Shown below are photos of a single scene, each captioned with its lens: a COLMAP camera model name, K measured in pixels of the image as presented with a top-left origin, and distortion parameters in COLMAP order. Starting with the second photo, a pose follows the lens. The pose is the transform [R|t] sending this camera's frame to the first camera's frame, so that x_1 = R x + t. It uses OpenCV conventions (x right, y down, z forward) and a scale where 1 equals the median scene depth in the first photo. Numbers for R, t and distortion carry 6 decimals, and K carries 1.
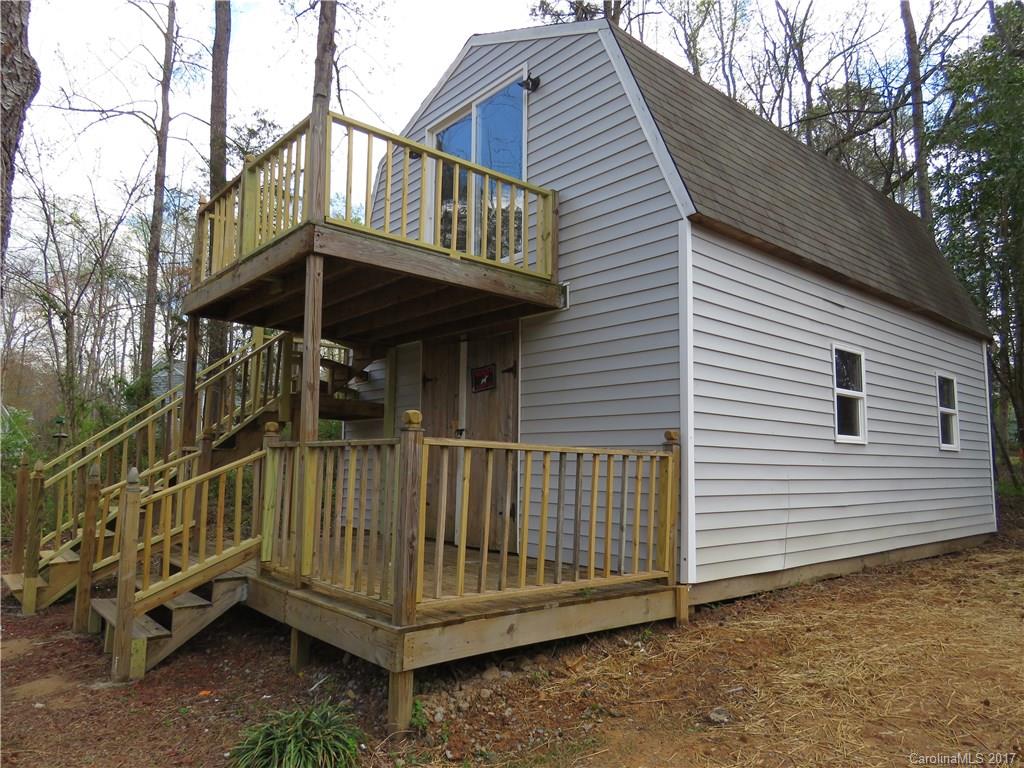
lens RADIAL K [[693.6, 0, 512.0], [0, 693.6, 384.0], [0, 0, 1]] dist [0.008548, 0.000511]
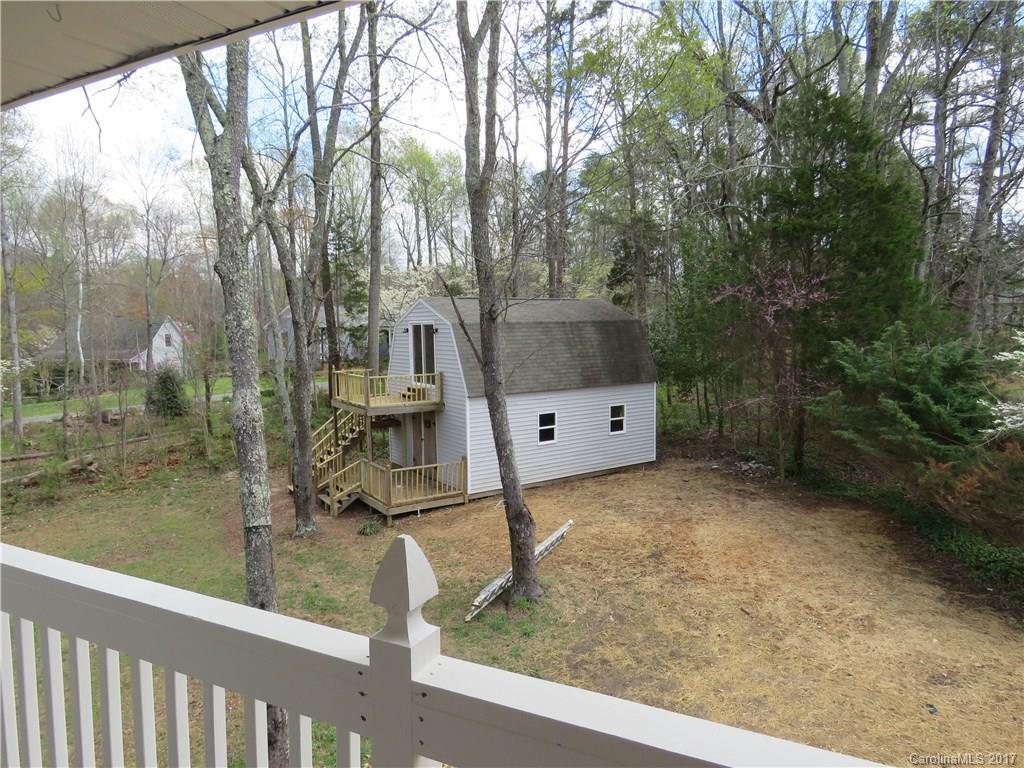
lens RADIAL K [[660.2, 0, 512.0], [0, 660.2, 384.0], [0, 0, 1]] dist [-0.006455, 0.001558]
pose [[0.991705, -0.019298, -0.127076, 1.001475], [0.044789, 0.978581, 0.200930, -1.070255], [0.120477, -0.204955, 0.971328, -2.486884]]
